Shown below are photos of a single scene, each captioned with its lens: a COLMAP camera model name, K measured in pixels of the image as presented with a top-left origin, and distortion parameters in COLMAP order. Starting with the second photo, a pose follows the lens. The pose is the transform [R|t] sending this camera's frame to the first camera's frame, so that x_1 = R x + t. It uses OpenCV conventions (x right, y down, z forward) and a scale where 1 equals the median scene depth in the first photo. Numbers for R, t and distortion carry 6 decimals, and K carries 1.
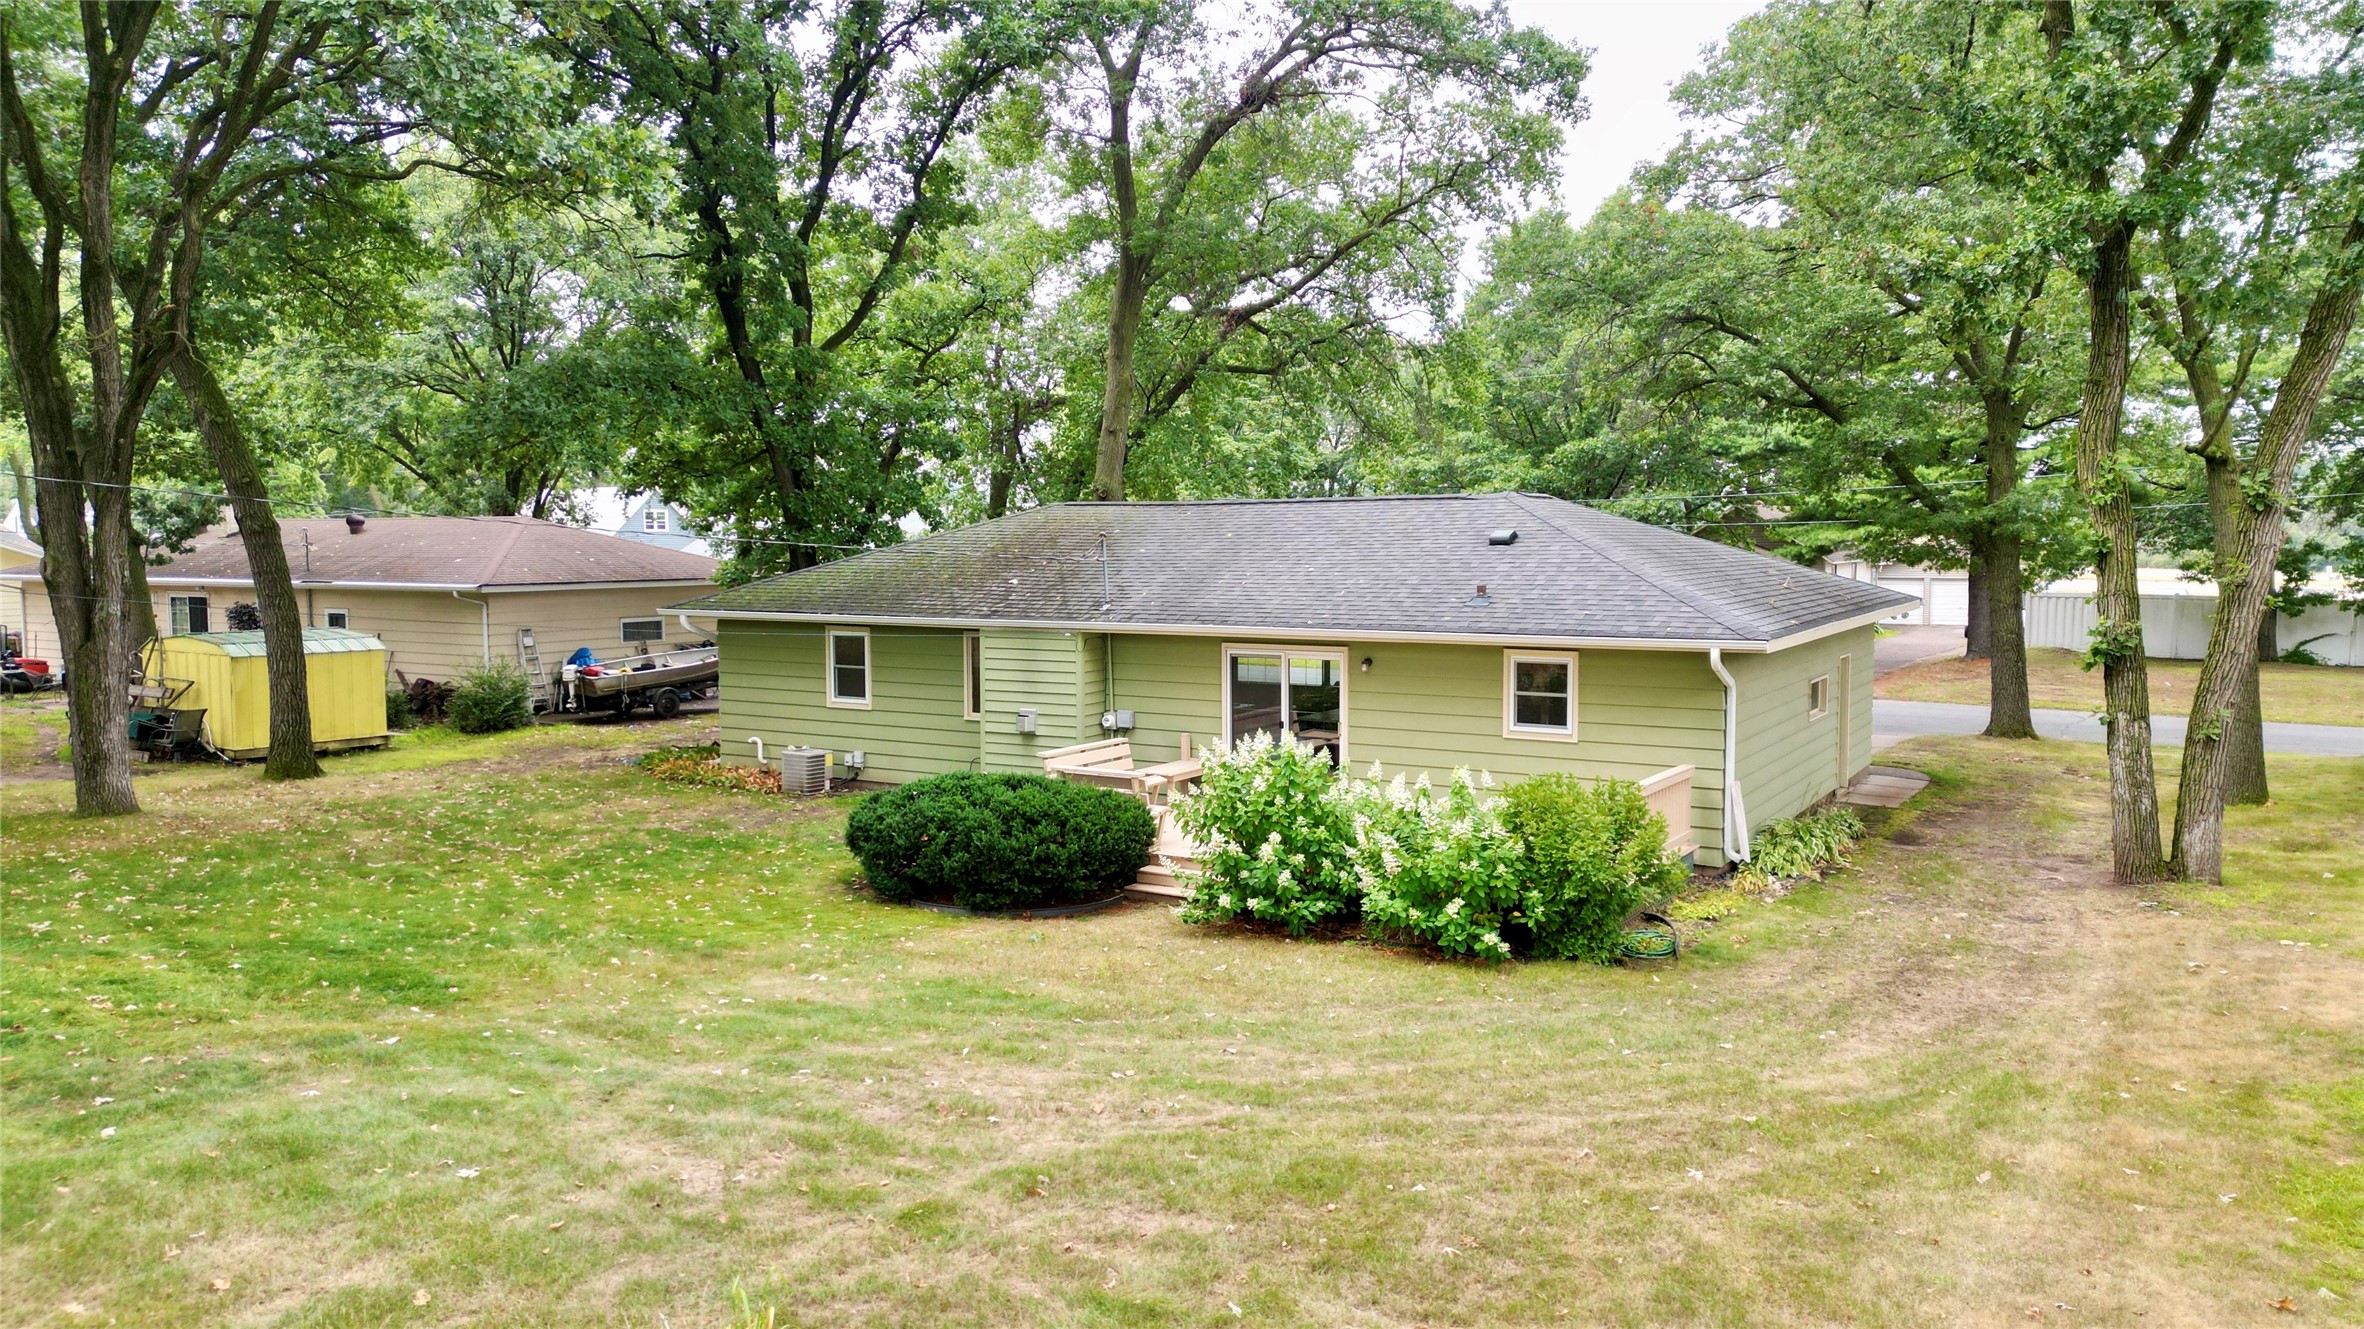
lens RADIAL K [[1607.3, 0, 1182.0], [0, 1607.3, 664.5], [0, 0, 1]] dist [0.004988, 0.001836]
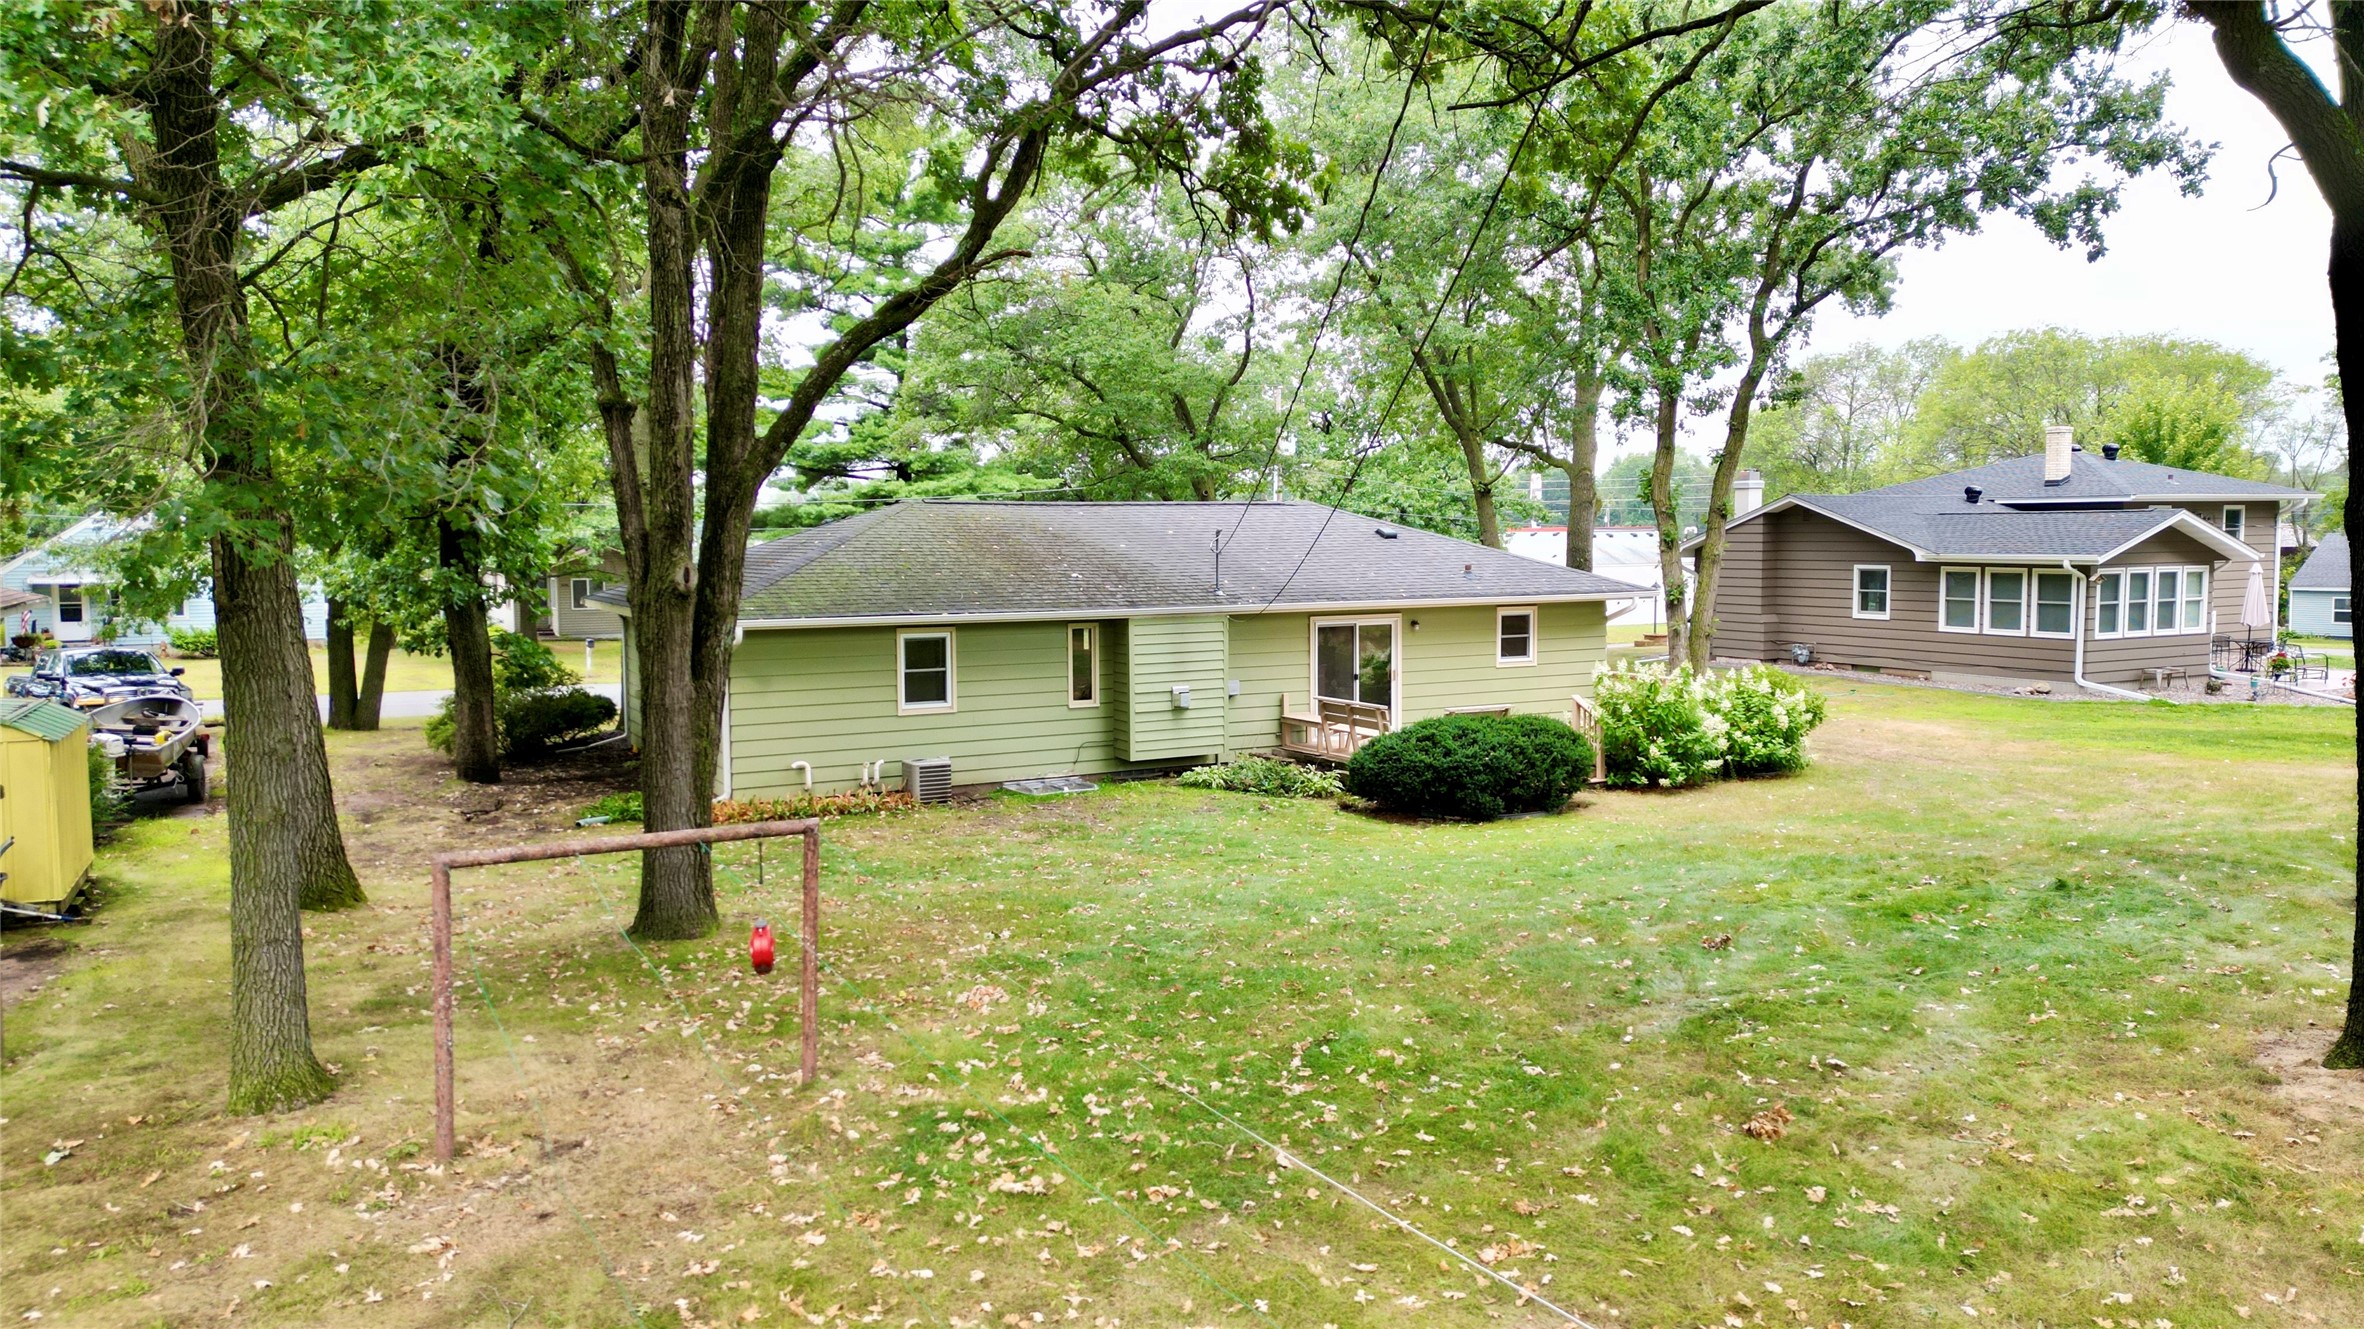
lens RADIAL K [[1660.7, 0, 1182.0], [0, 1660.7, 664.5], [0, 0, 1]] dist [0.052729, 0.001526]
pose [[0.493585, -0.076595, 0.866318, -1.102261], [0.066058, 0.996538, 0.050472, -0.046271], [-0.867185, 0.032315, 0.496936, 0.422550]]
